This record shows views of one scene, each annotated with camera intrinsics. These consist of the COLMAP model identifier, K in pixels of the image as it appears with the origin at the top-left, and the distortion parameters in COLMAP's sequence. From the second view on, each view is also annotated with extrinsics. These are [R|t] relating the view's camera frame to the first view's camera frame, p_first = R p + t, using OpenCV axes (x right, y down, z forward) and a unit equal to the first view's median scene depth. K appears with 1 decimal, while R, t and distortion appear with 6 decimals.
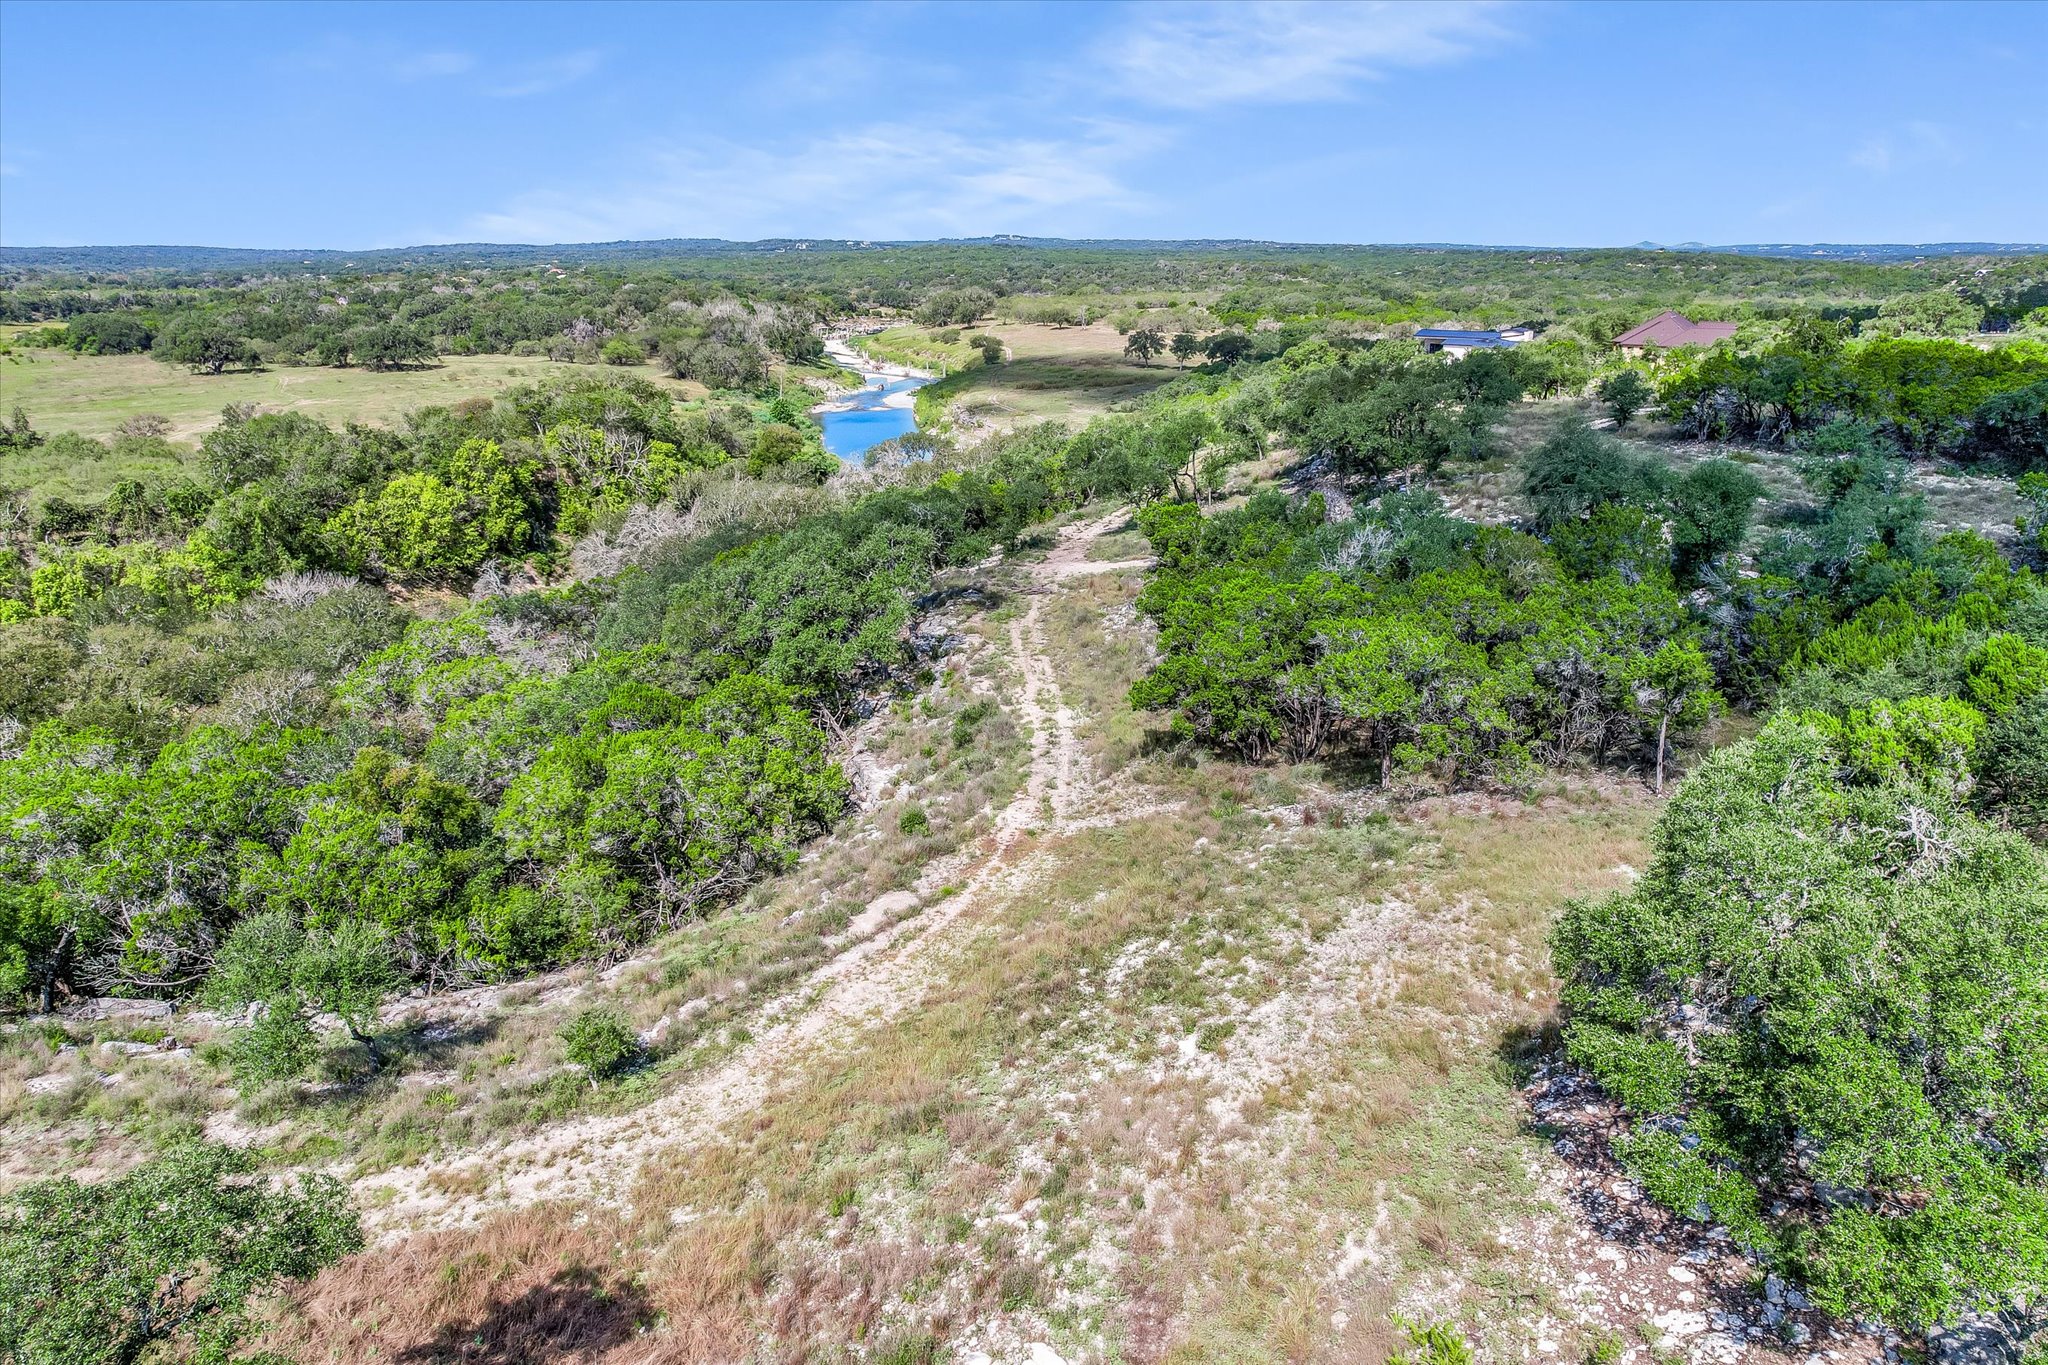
lens RADIAL K [[1313.7, 0, 1032.6], [0, 1313.7, 699.1], [0, 0, 1]] dist [-0.066468, 0.057033]
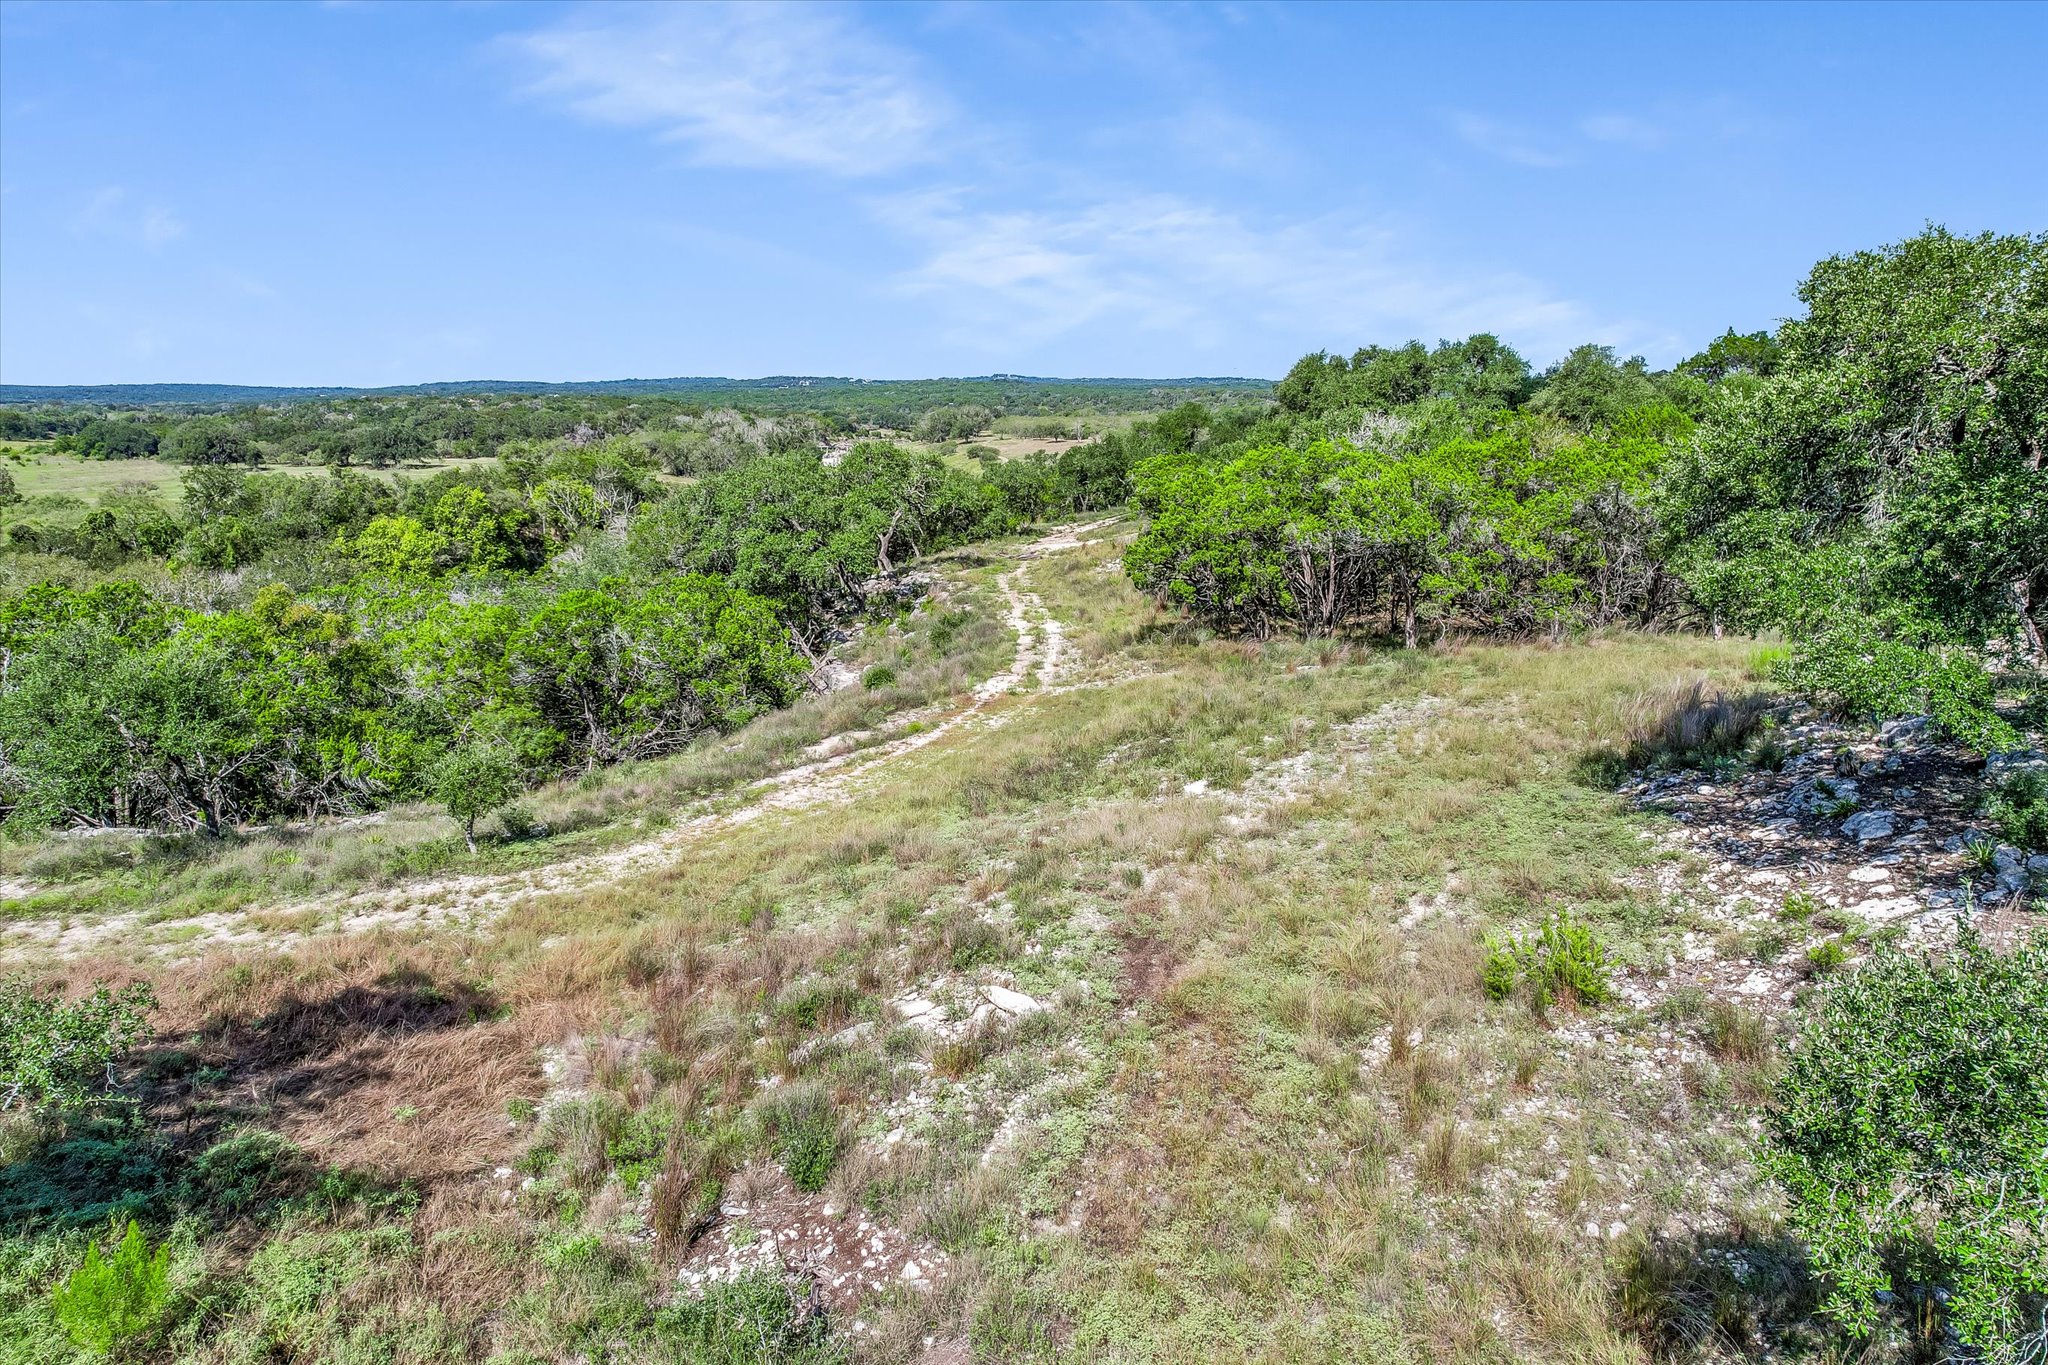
lens RADIAL K [[1313.7, 0, 1031.0], [0, 1313.7, 690.4], [0, 0, 1]] dist [-0.066468, 0.057033]
pose [[0.999998, -0.001855, 0.000077, 0.007888], [0.001852, 0.994313, -0.106480, 0.143799], [0.000121, 0.106480, 0.994315, 0.087111]]
